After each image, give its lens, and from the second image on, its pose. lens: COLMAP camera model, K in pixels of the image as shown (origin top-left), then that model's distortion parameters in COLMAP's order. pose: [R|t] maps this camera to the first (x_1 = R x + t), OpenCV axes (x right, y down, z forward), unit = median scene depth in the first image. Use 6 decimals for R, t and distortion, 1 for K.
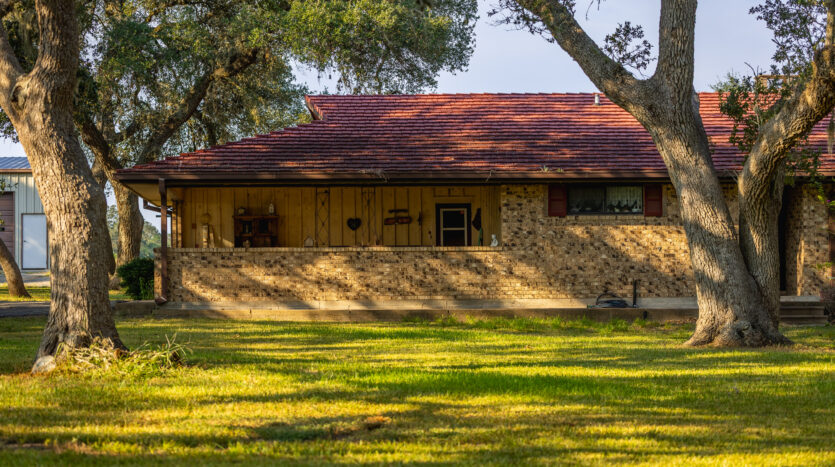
lens RADIAL K [[1973.8, 0, 417.5], [0, 1973.8, 233.5], [0, 0, 1]] dist [-0.018773, -0.077156]
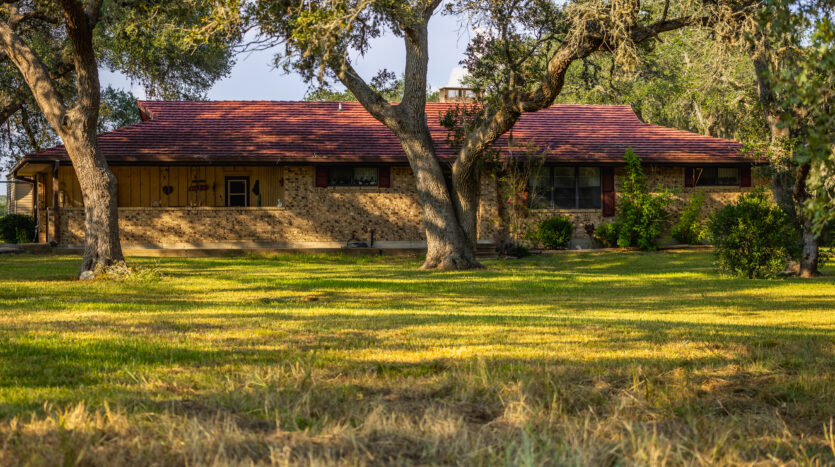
lens RADIAL K [[1693.9, 0, 417.5], [0, 1693.9, 233.5], [0, 0, 1]] dist [0.032318, 0.146698]
pose [[0.983443, 0.001057, 0.181213, -0.091898], [-0.005491, 0.999698, 0.023965, -0.004616], [-0.181133, -0.024563, 0.983152, -0.286830]]
